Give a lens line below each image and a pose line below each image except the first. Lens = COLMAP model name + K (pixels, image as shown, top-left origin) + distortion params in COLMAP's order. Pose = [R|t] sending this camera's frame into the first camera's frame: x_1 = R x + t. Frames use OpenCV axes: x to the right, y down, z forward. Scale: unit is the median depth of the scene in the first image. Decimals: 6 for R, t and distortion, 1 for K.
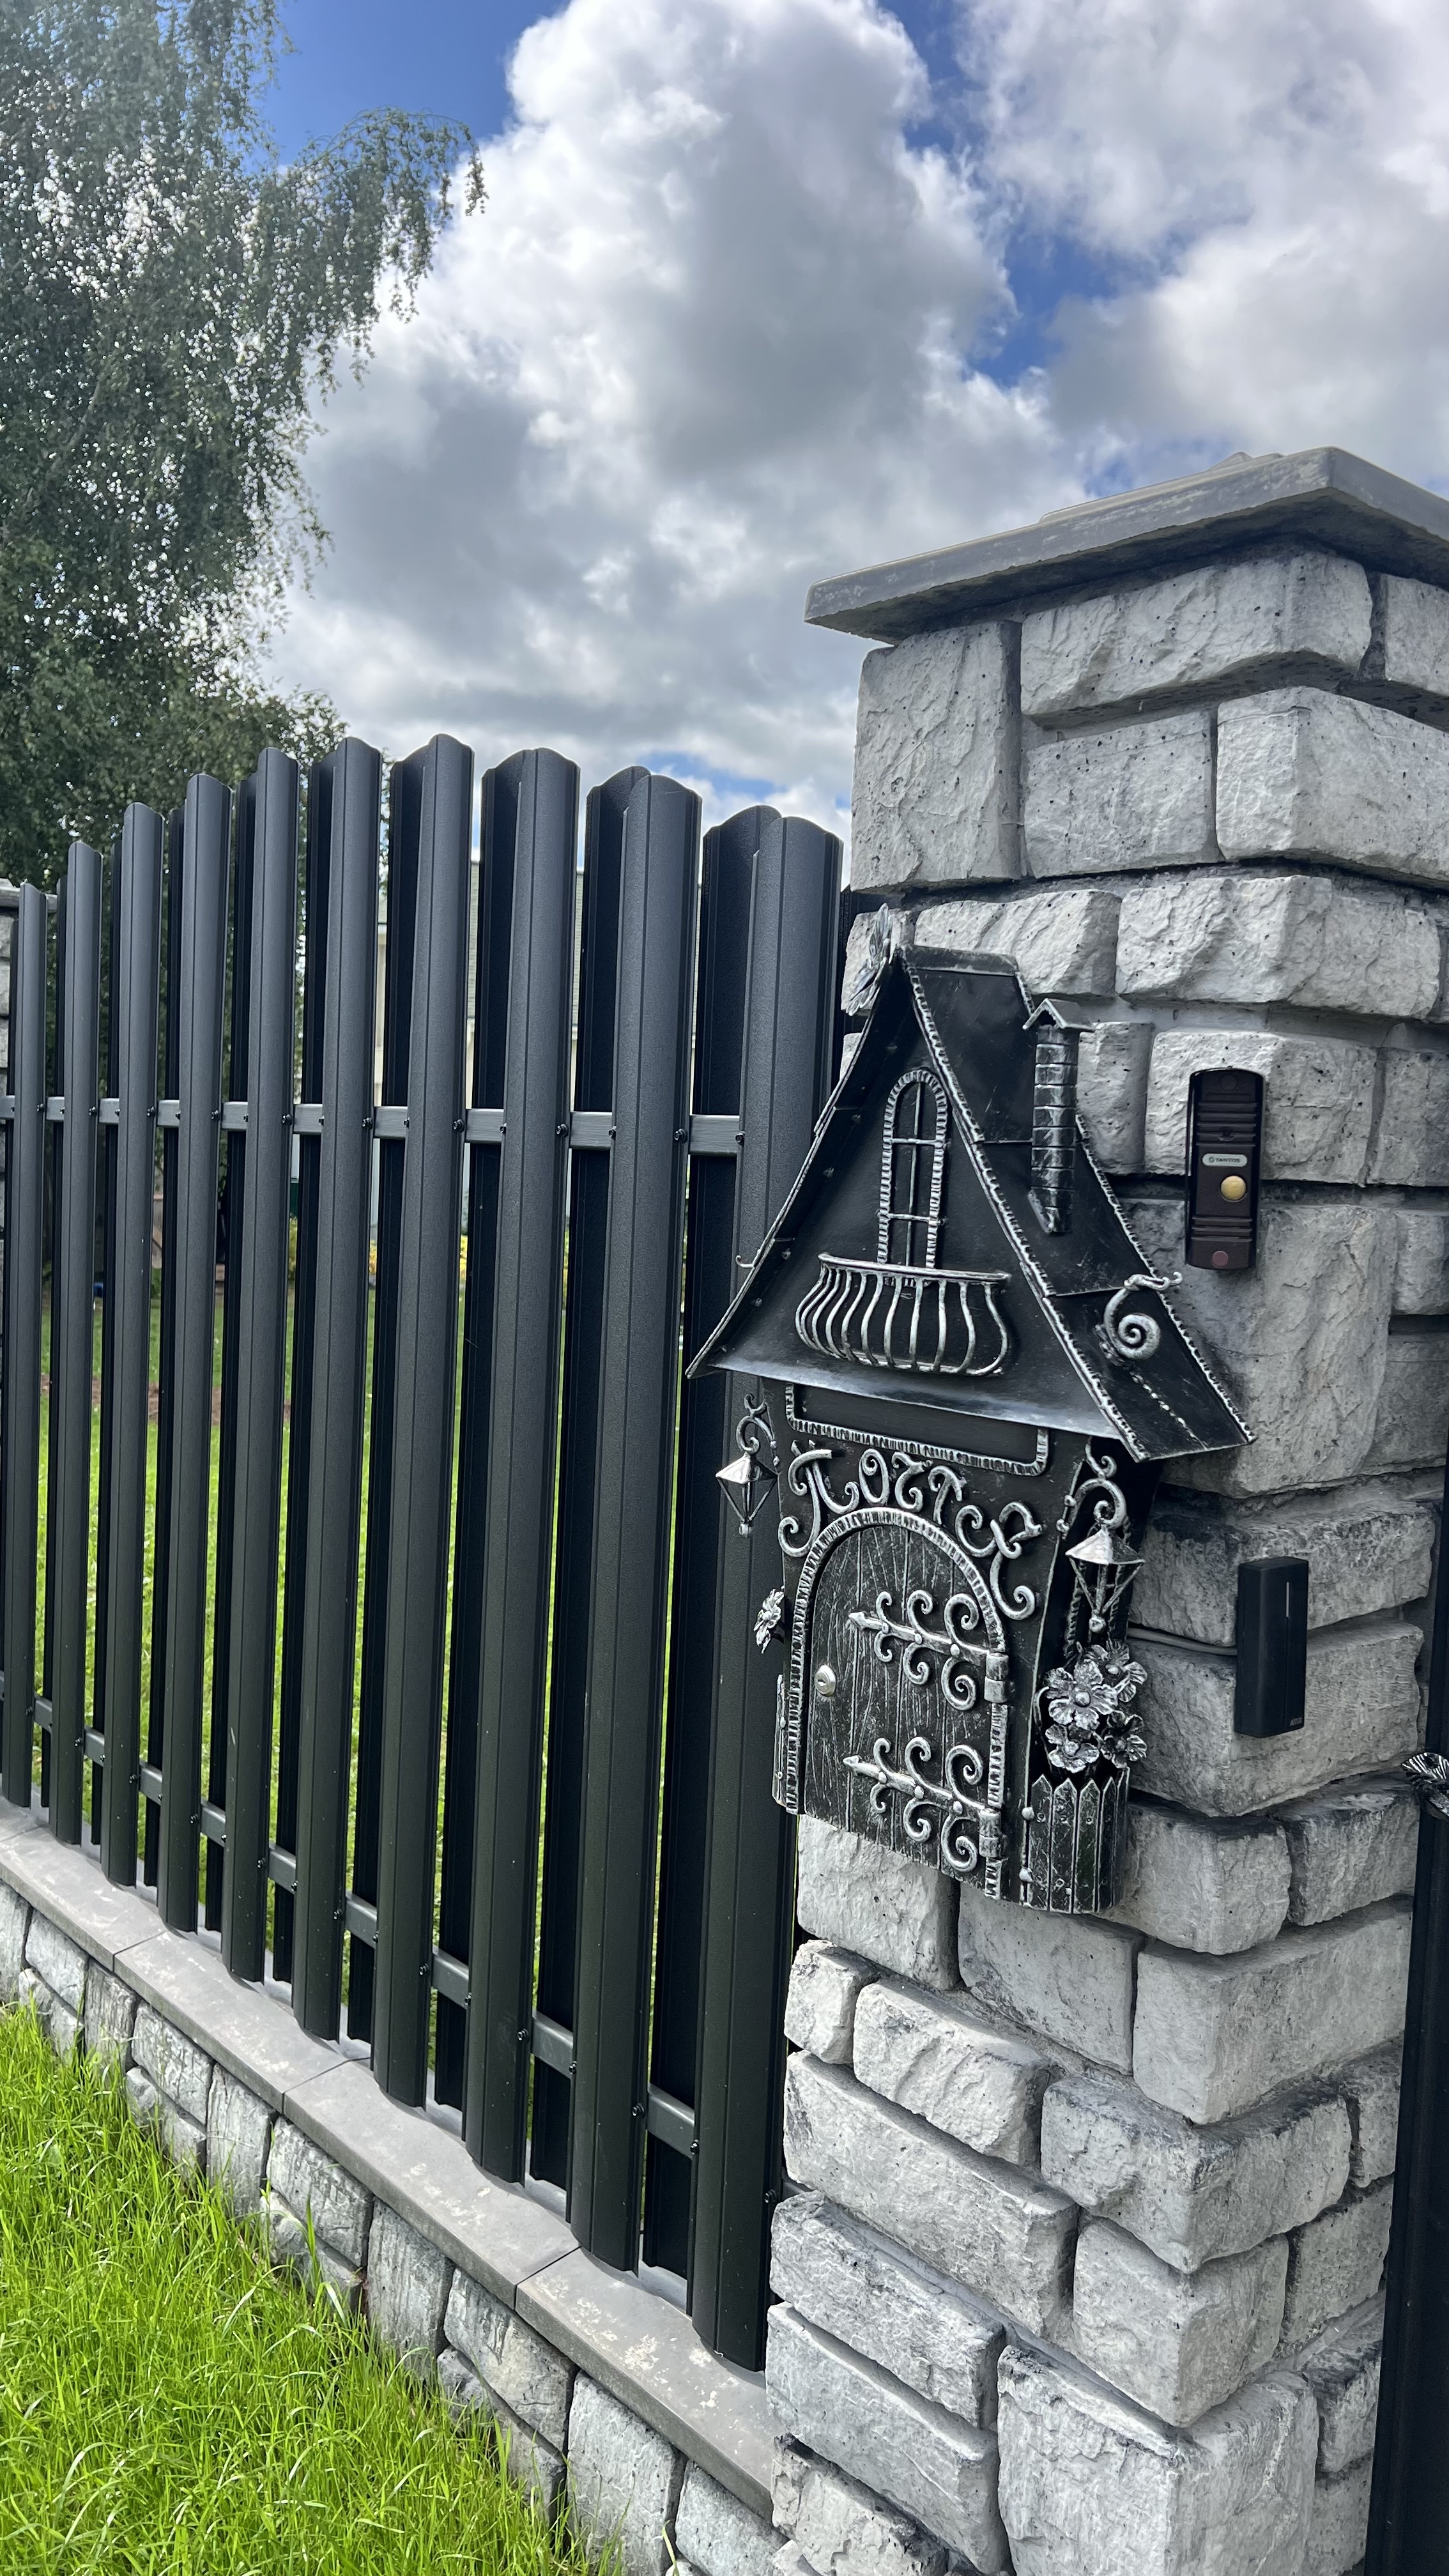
lens RADIAL K [[1946.0, 0, 724.3], [0, 1946.0, 1284.0], [0, 0, 1]] dist [0.057663, -0.079828]
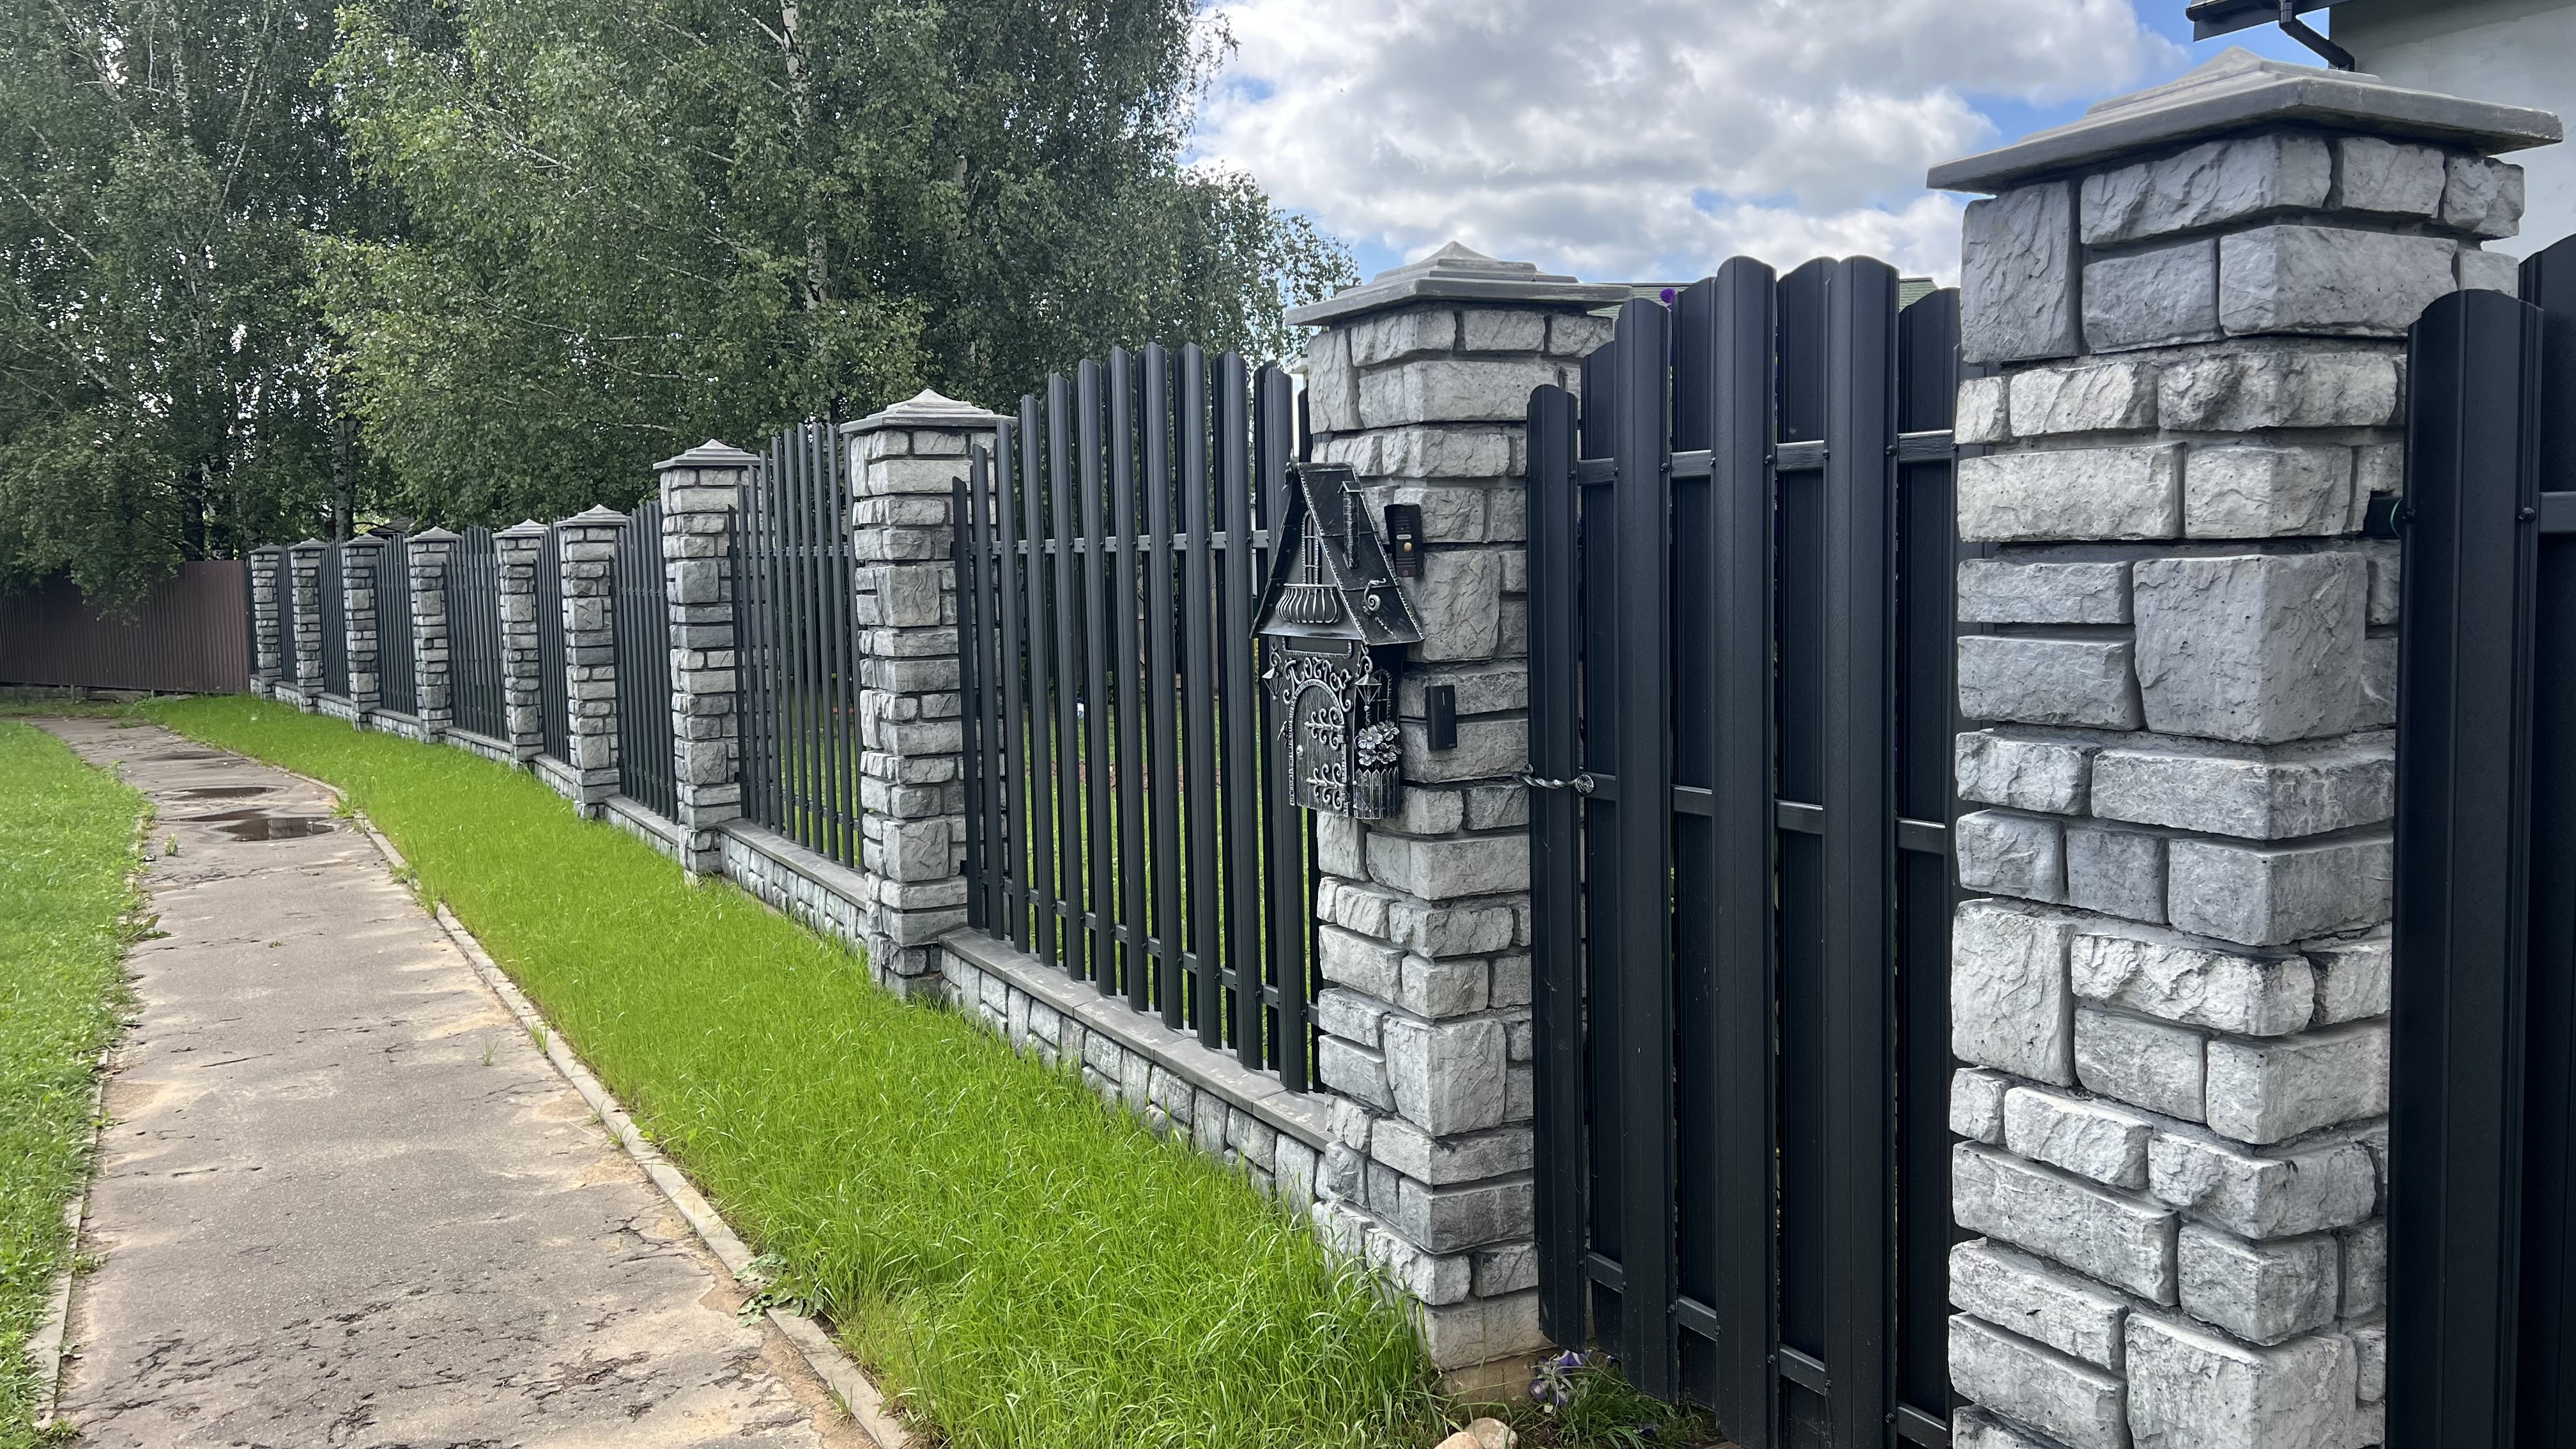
lens RADIAL K [[1946.0, 0, 1259.9], [0, 1946.0, 696.5], [0, 0, 1]] dist [0.057663, -0.079828]
pose [[0.972811, -0.050921, -0.225932, 0.615308], [0.051679, 0.998660, -0.002561, 0.145183], [0.225759, -0.009185, 0.974140, -1.575701]]
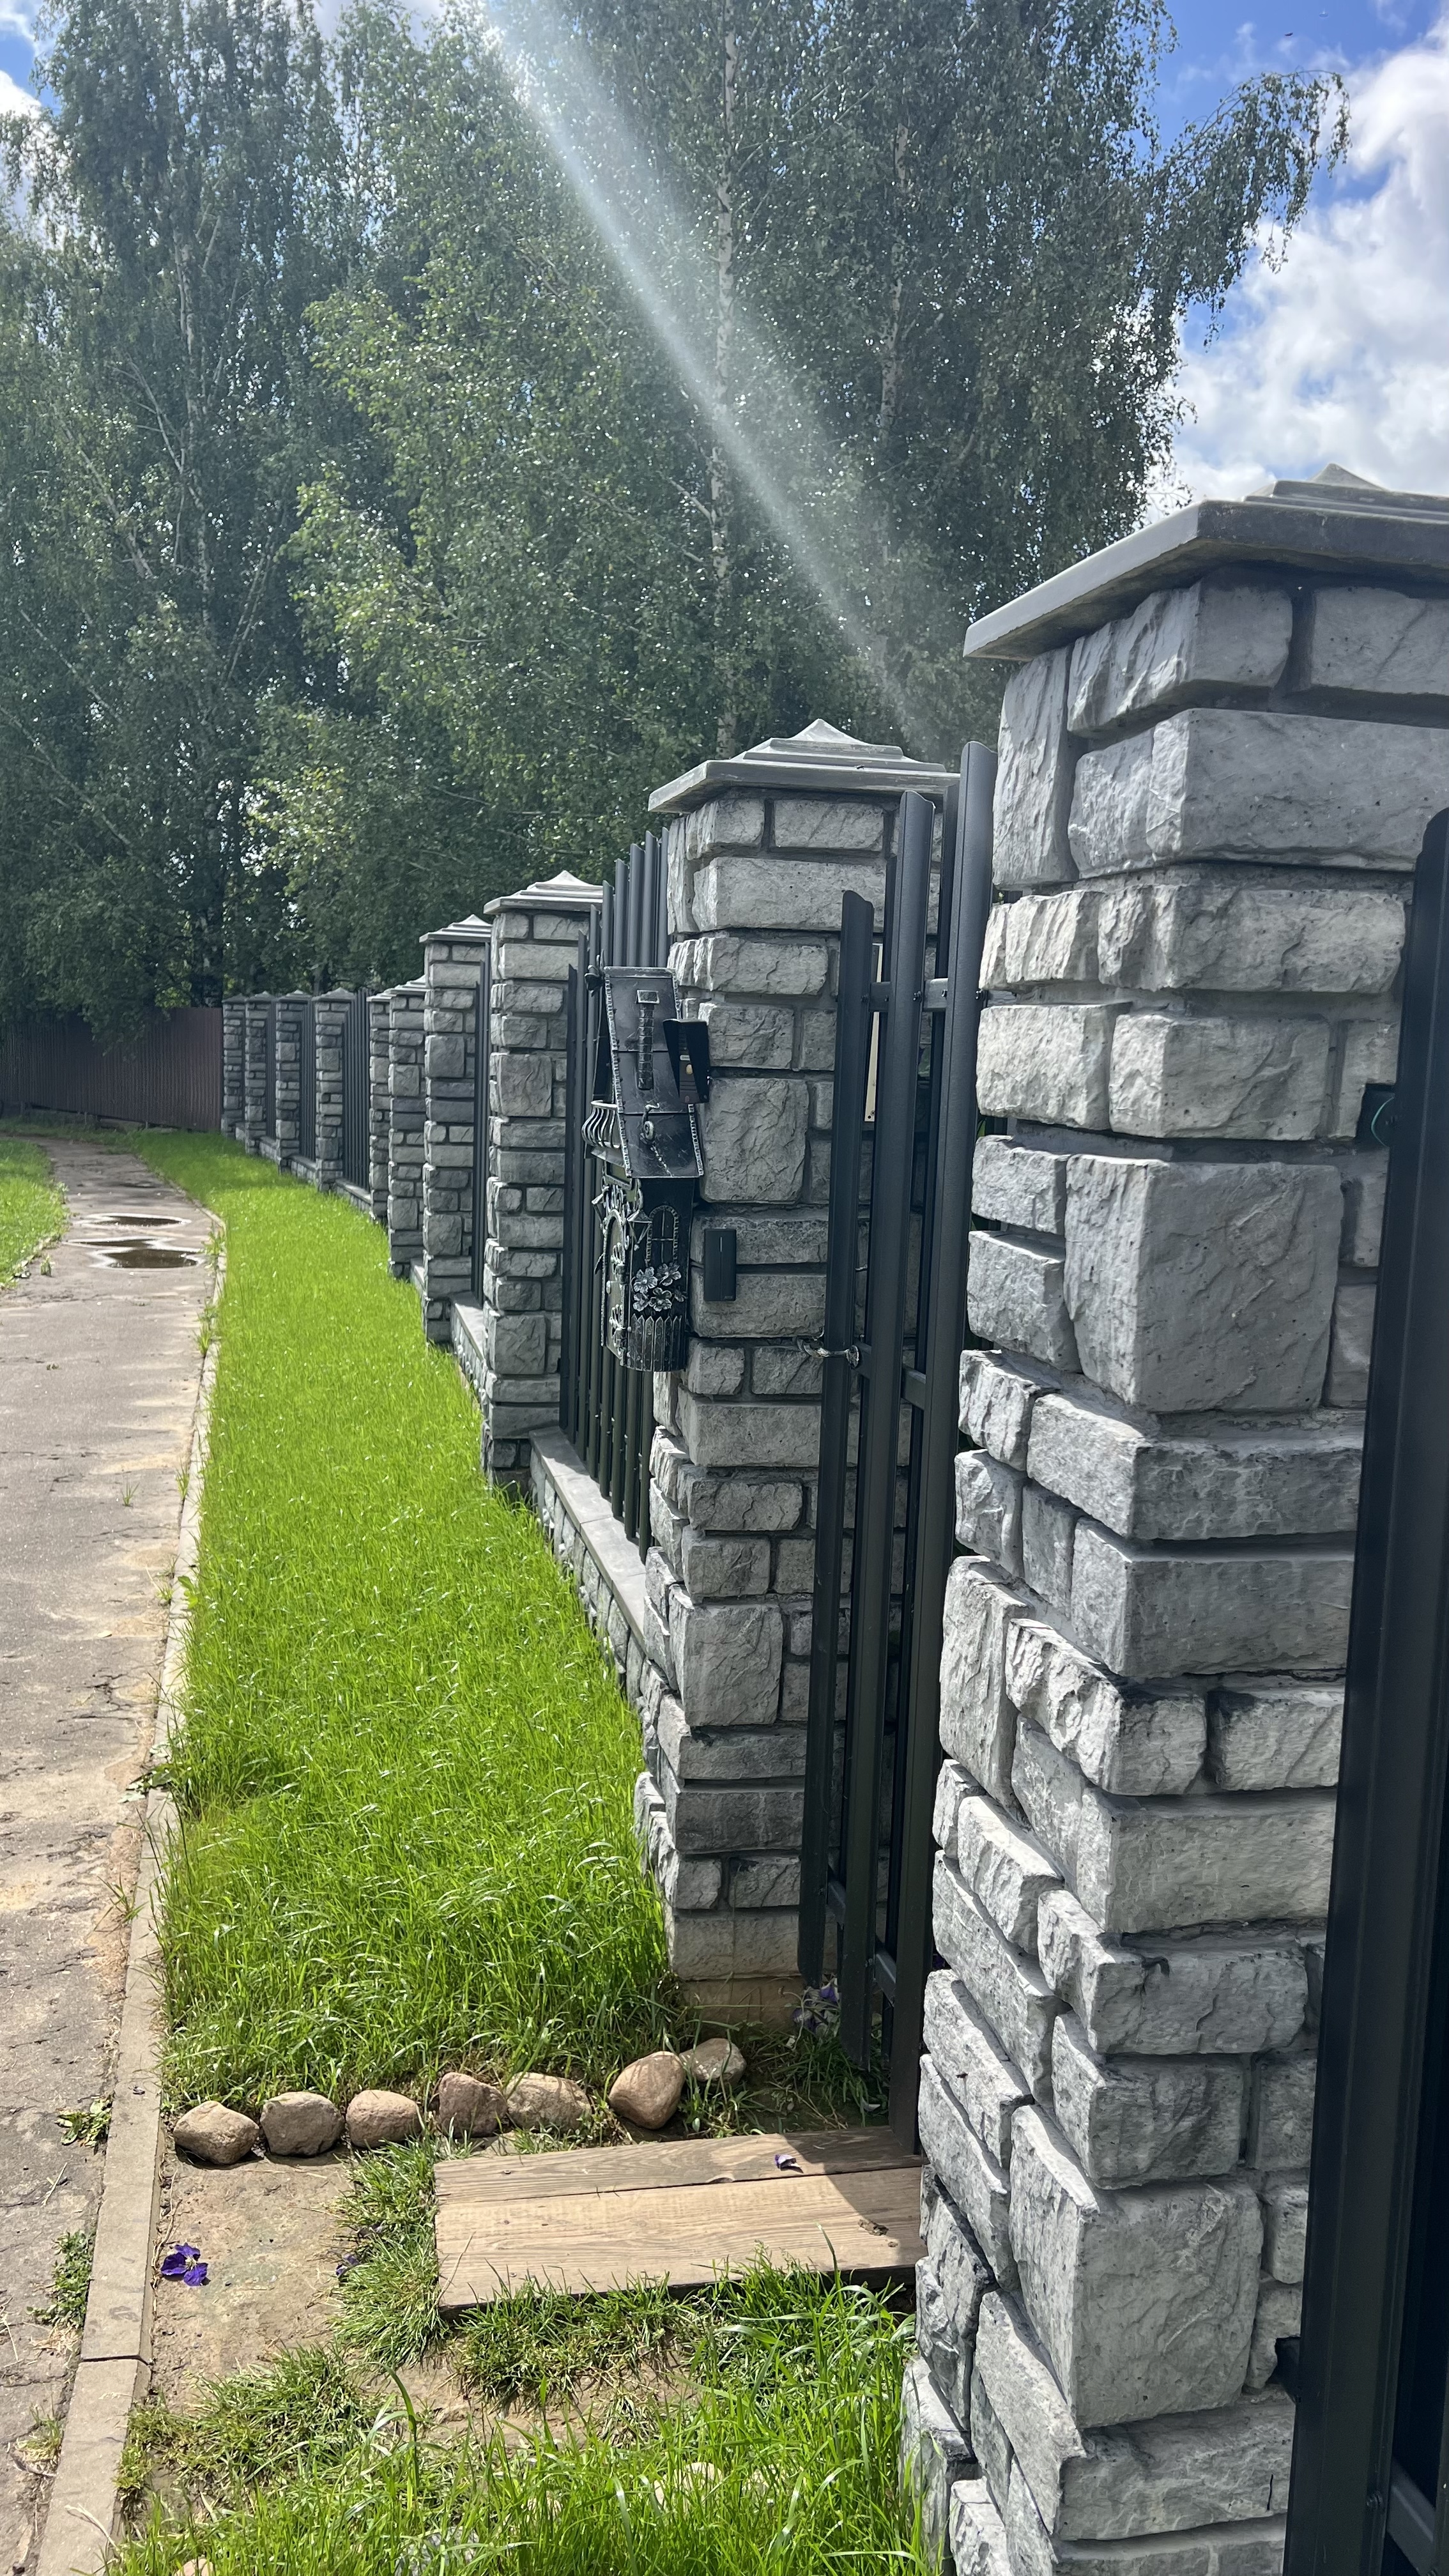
lens RADIAL K [[1946.0, 0, 738.5], [0, 1946.0, 1296.4], [0, 0, 1]] dist [0.057663, -0.079828]
pose [[0.884456, 0.049627, -0.463978, 1.340622], [-0.029762, 0.998303, 0.050044, 0.100866], [0.465674, -0.030452, 0.884432, -1.029645]]
